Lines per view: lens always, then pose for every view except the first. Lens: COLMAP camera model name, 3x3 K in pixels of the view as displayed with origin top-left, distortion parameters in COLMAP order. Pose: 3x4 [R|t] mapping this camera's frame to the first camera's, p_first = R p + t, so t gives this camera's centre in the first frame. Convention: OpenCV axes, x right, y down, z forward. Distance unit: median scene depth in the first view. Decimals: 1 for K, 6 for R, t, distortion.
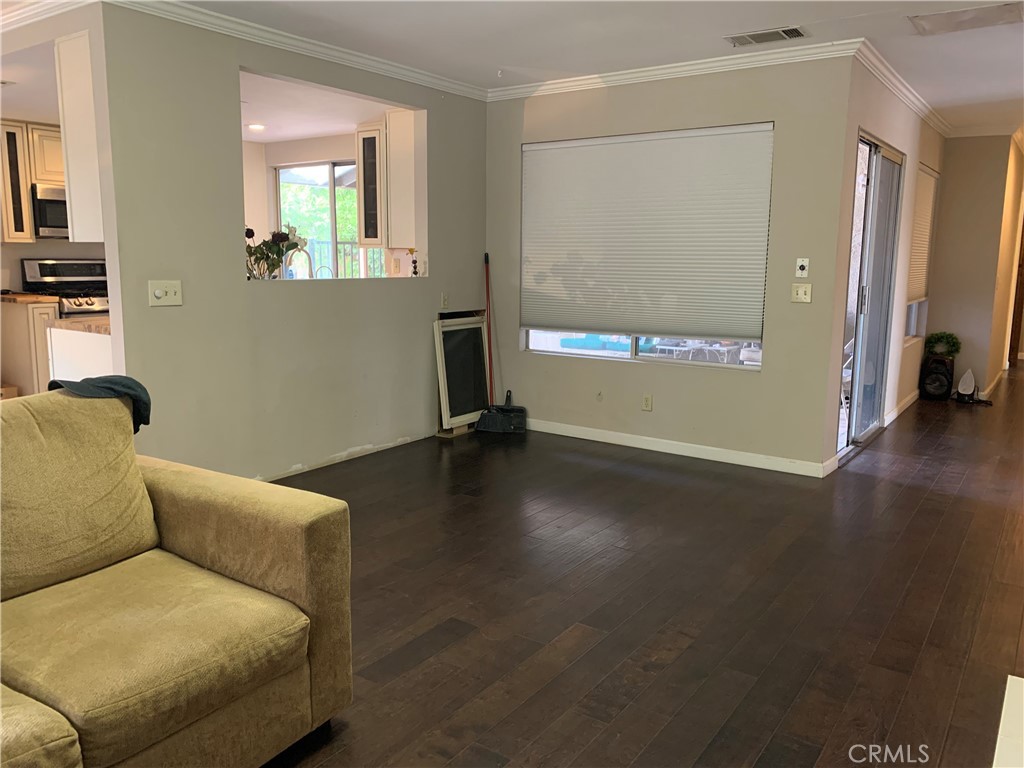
lens RADIAL K [[780.7, 0, 508.3], [0, 780.7, 390.6], [0, 0, 1]] dist [0.081091, -0.136556]
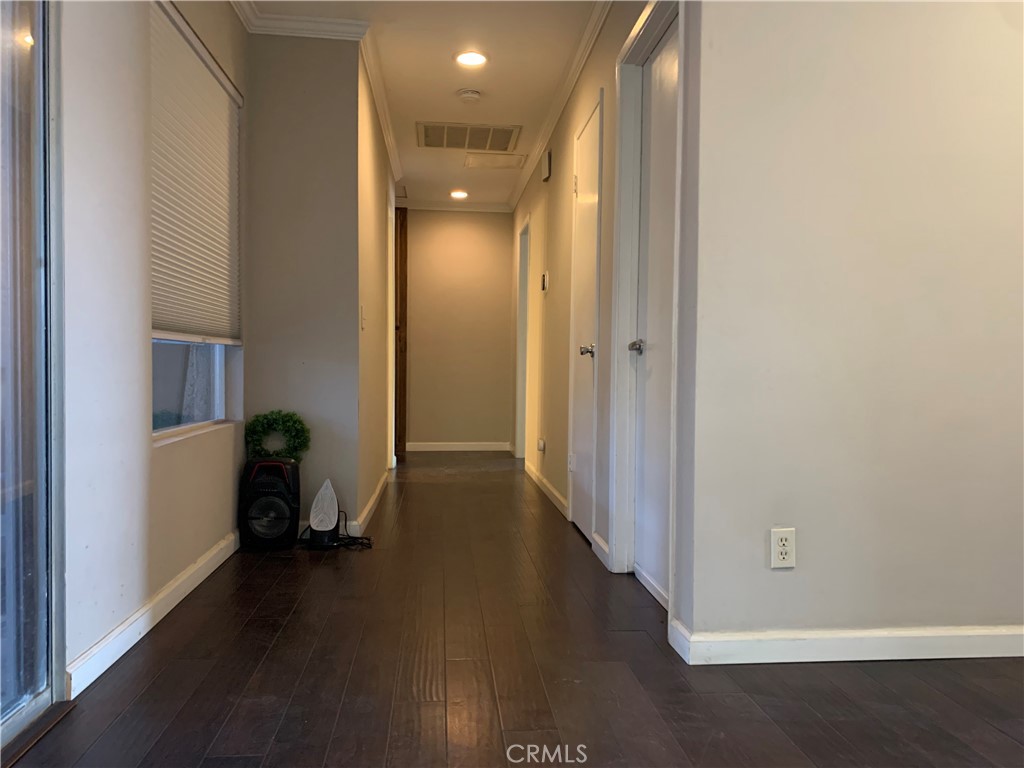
lens RADIAL K [[780.7, 0, 508.3], [0, 780.7, 390.6], [0, 0, 1]] dist [0.081091, -0.136556]
pose [[0.760372, -0.016687, 0.649273, 0.338209], [0.101539, 0.990432, -0.093458, -0.024808], [-0.641502, 0.136989, 0.754791, 0.523903]]
